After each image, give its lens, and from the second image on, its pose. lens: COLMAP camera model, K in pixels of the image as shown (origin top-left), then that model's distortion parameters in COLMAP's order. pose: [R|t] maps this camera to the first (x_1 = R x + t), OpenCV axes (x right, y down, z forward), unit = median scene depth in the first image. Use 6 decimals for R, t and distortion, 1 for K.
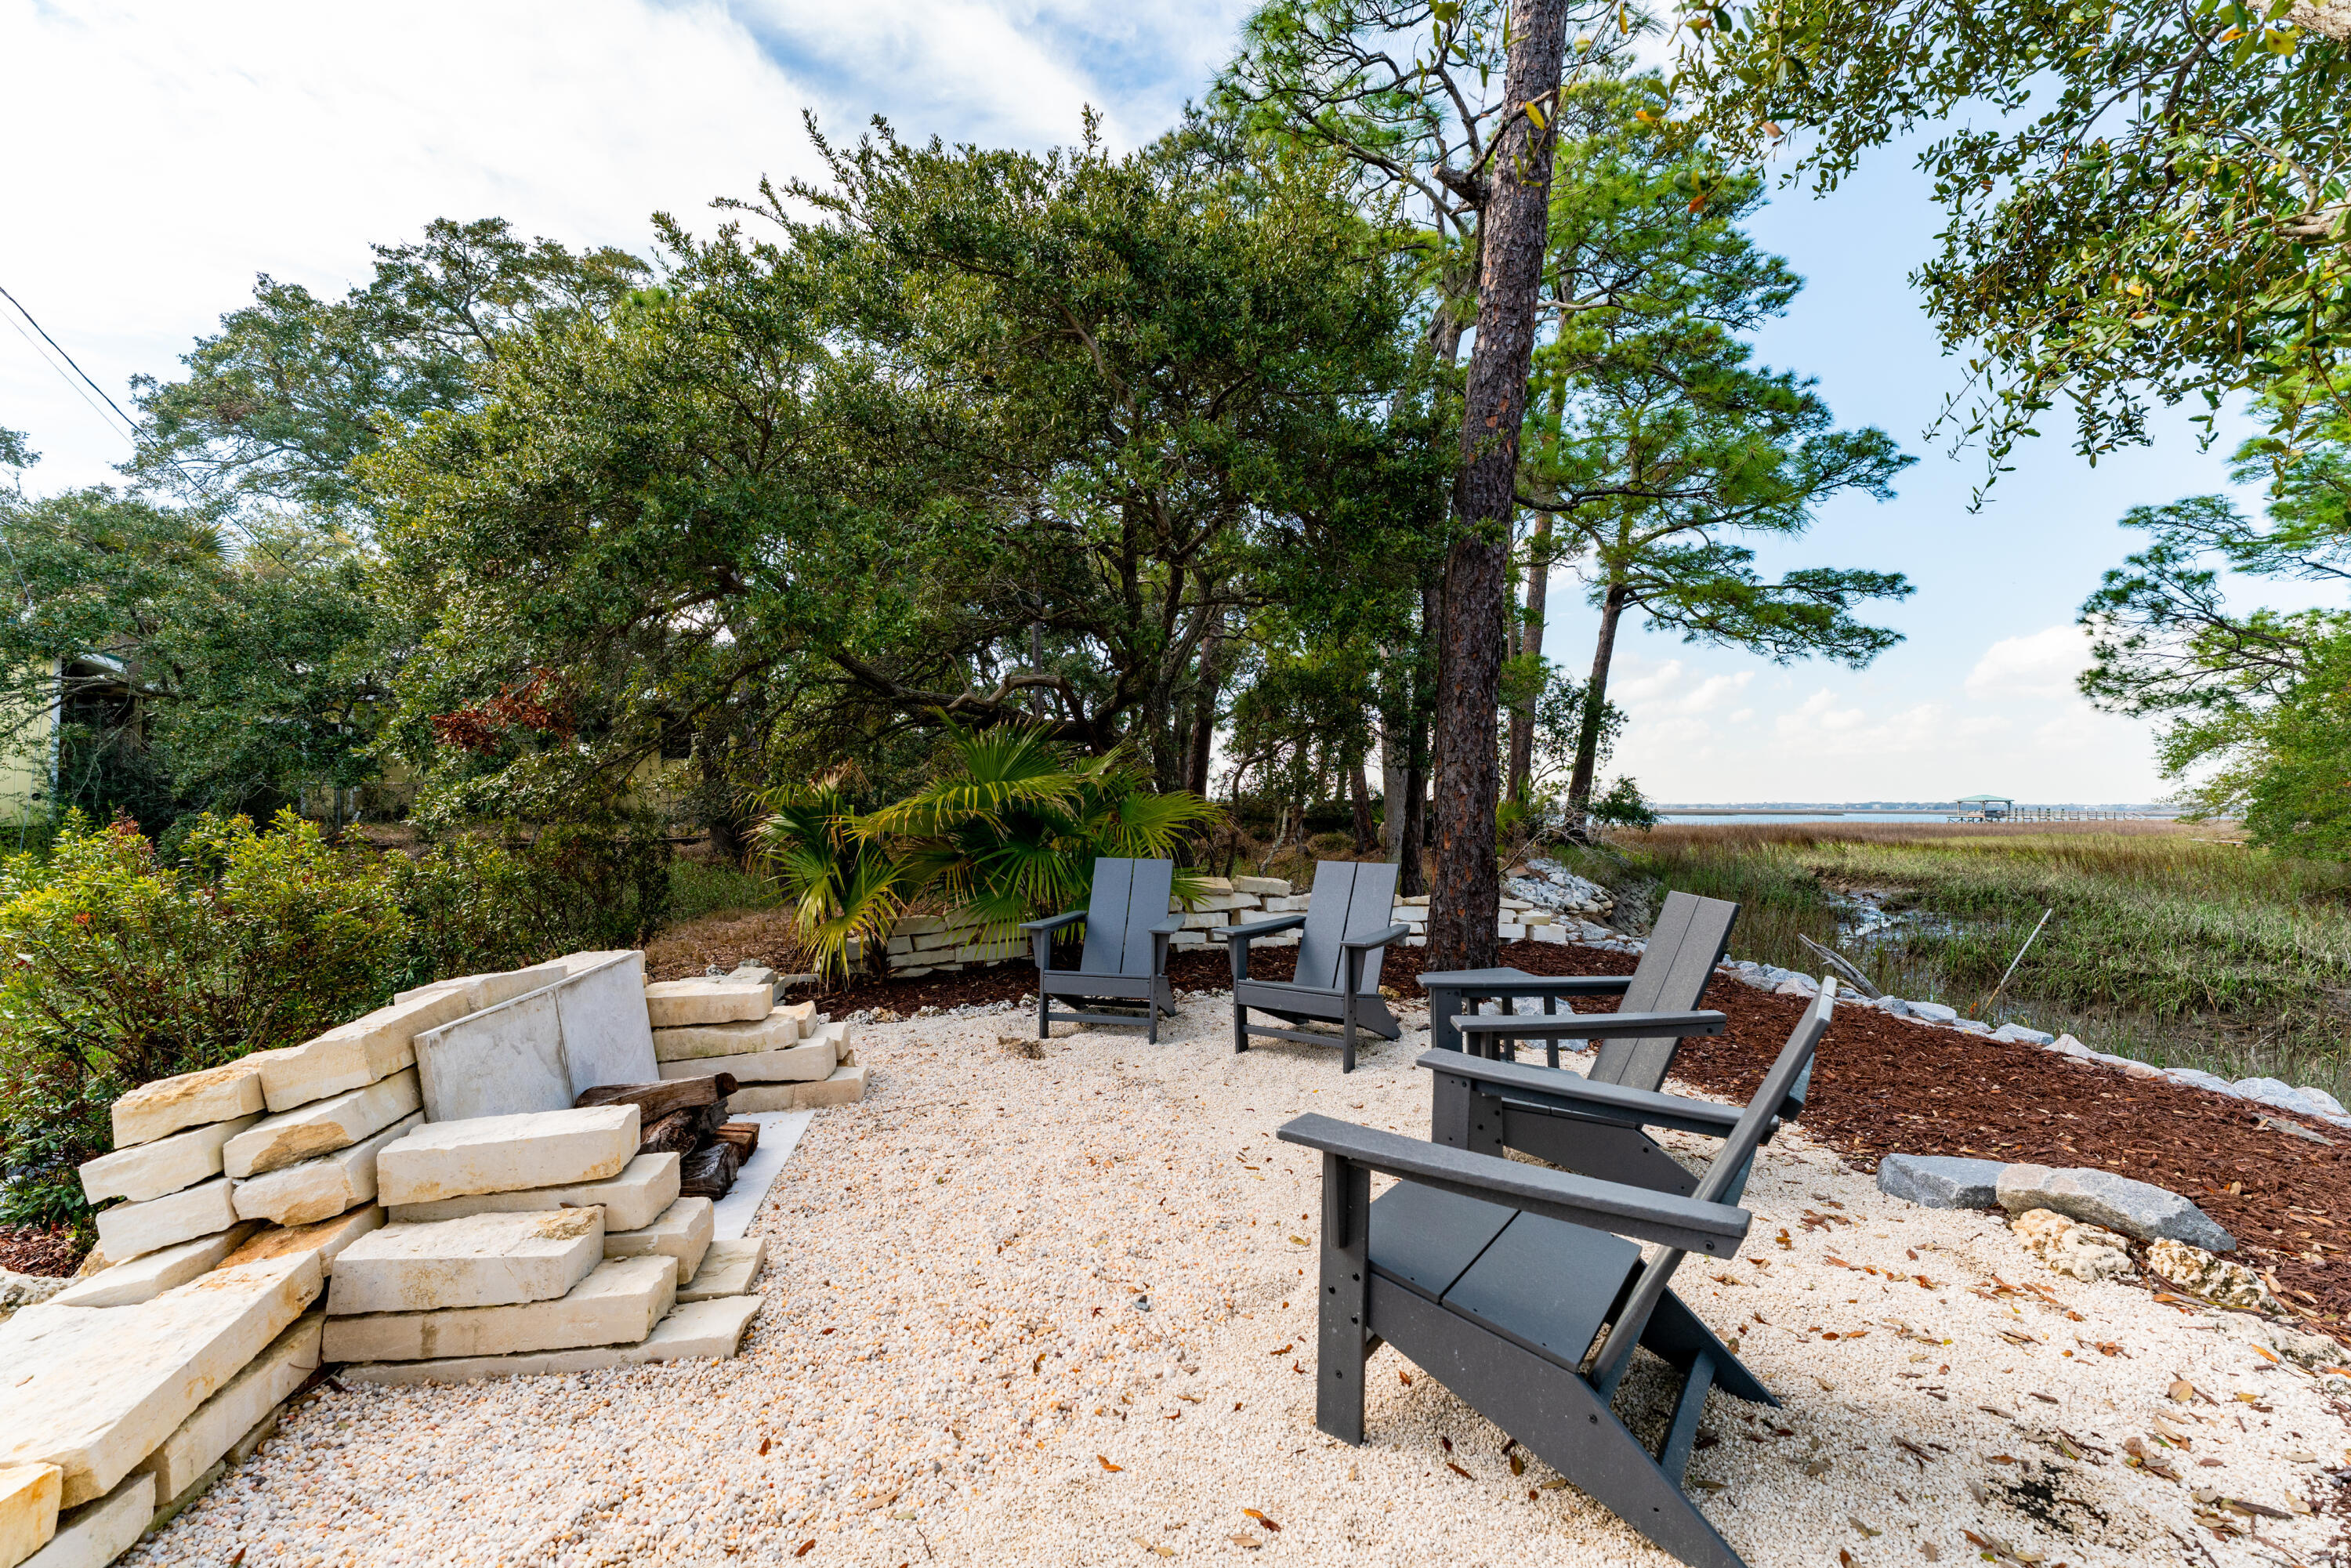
lens RADIAL K [[953.2, 0, 1175.5], [0, 953.2, 784.0], [0, 0, 1]] dist [-0.002451, -0.000207]
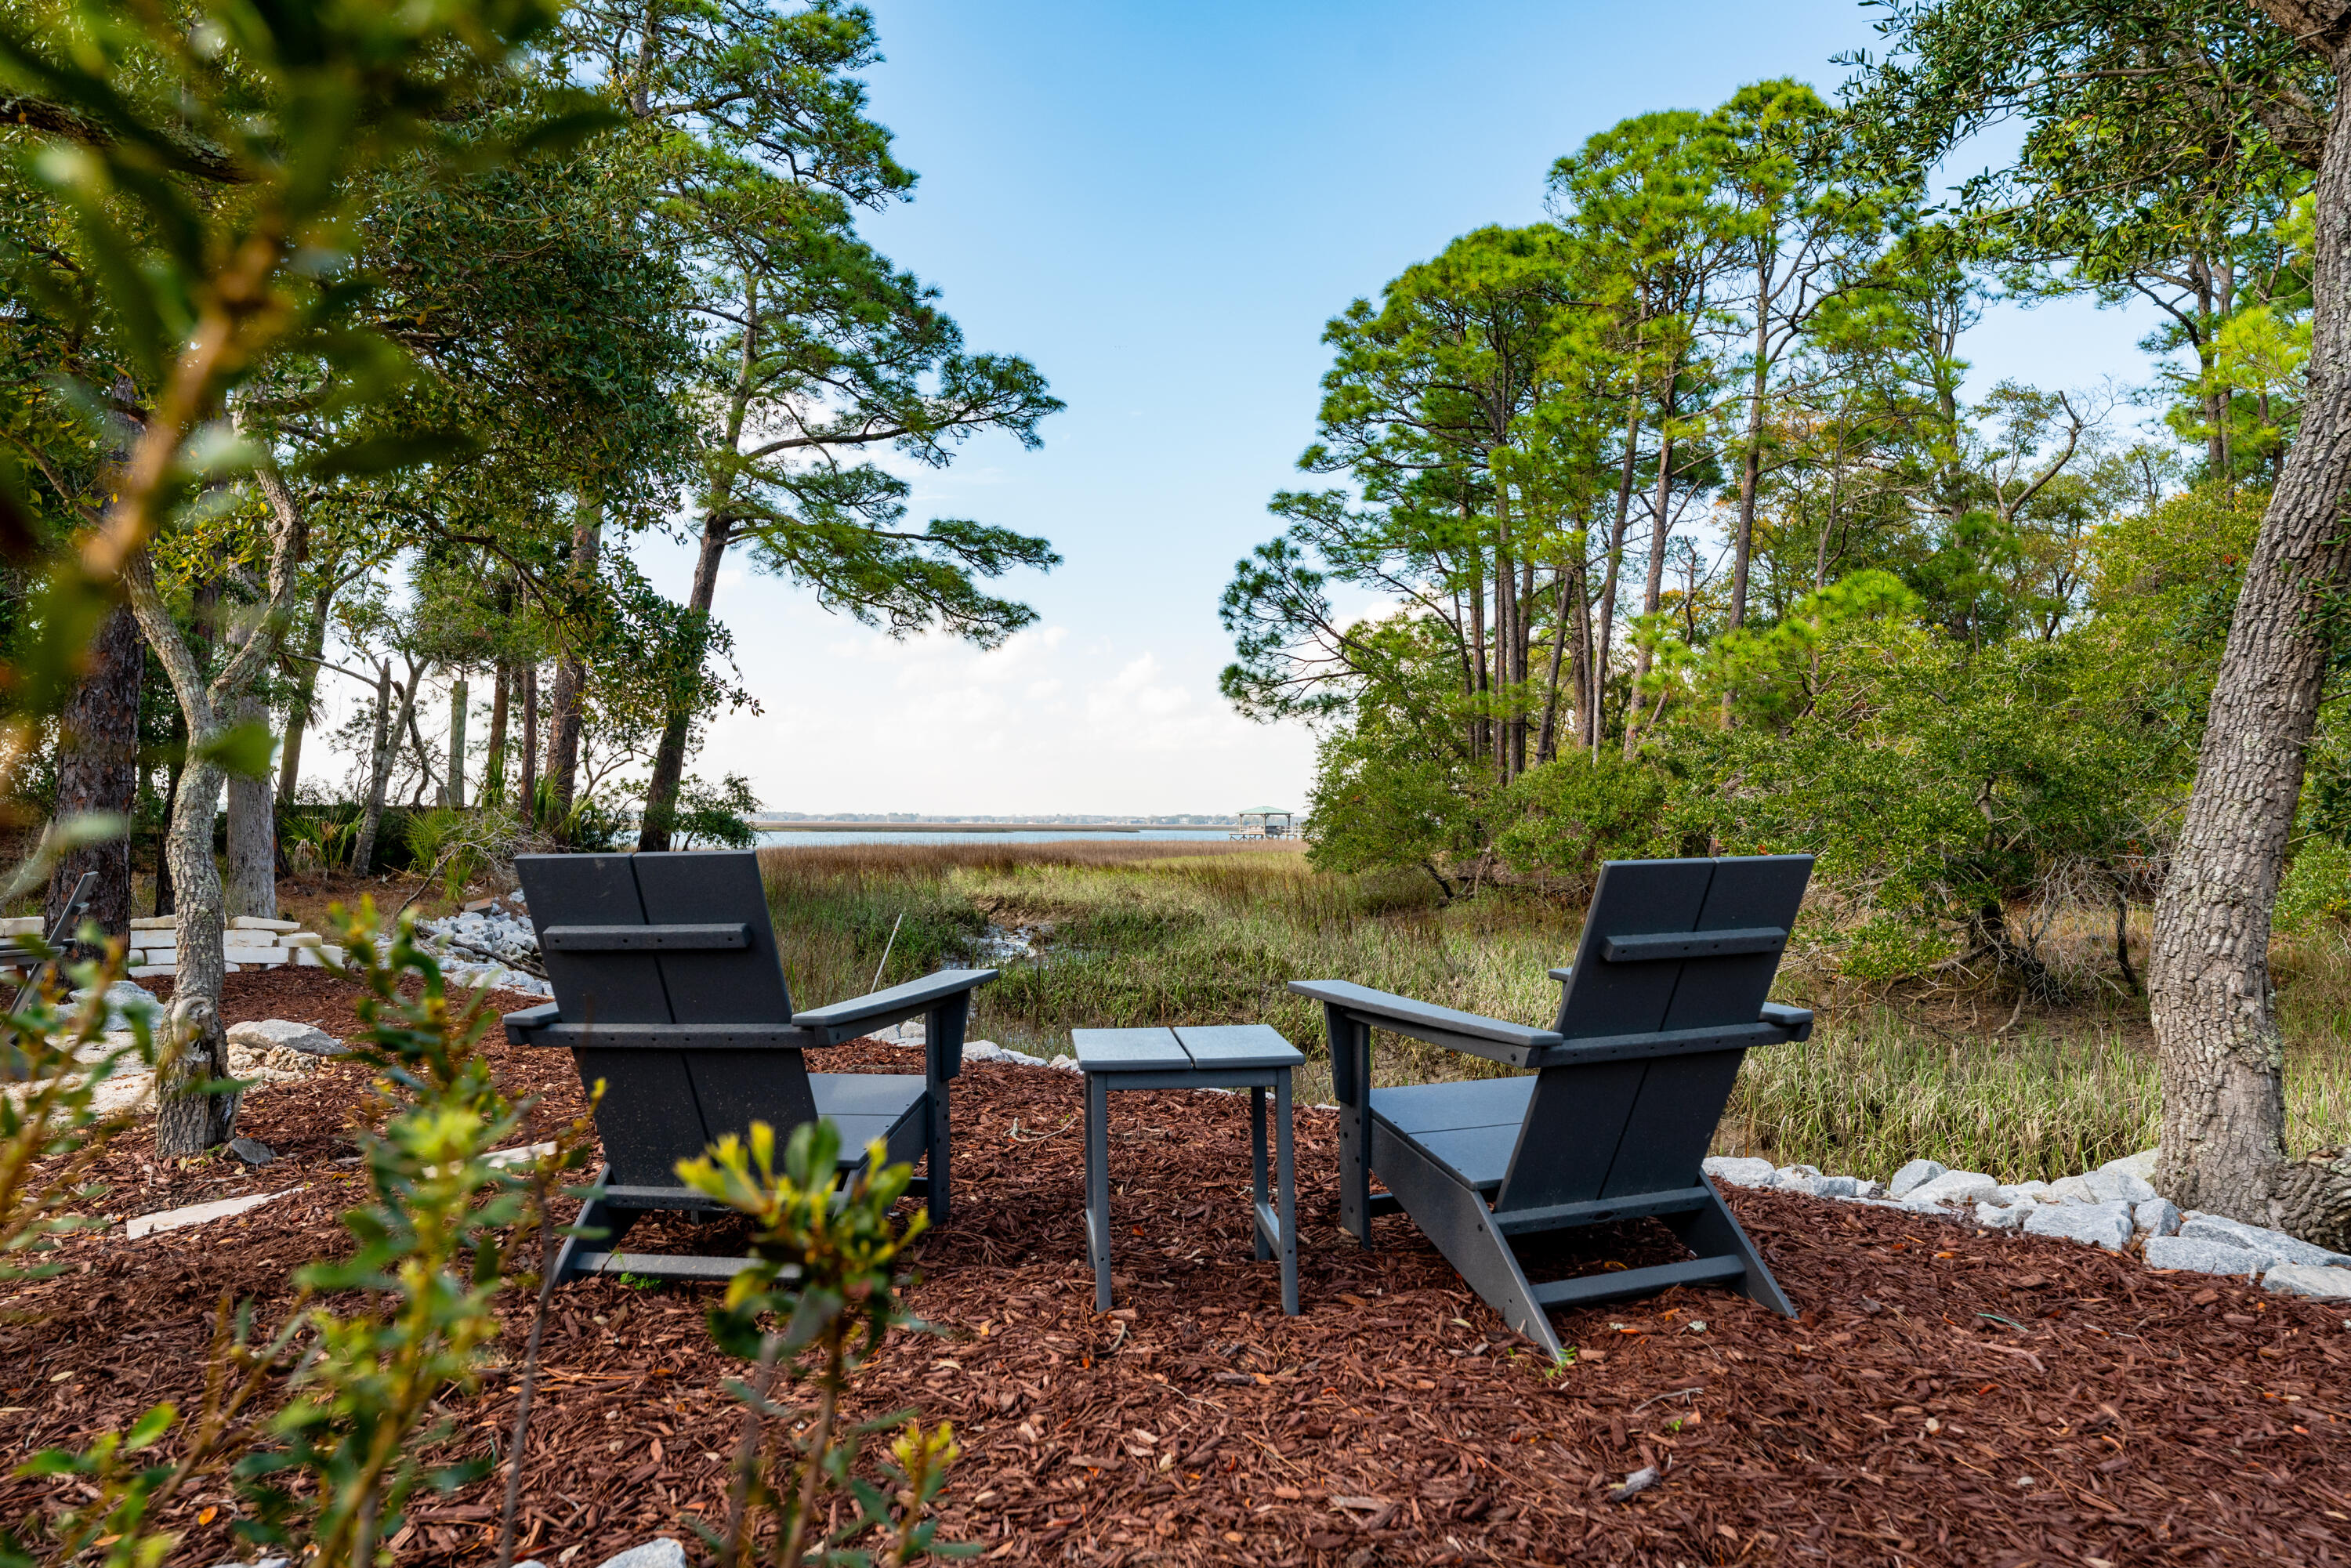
lens RADIAL K [[1573.0, 0, 1175.5], [0, 1573.0, 784.0], [0, 0, 1]] dist [0.001871, -0.000936]
pose [[0.807718, 0.017811, 0.589300, 0.047246], [-0.019069, 0.999810, -0.004082, -0.003285], [-0.589261, -0.007940, 0.807904, -0.177477]]
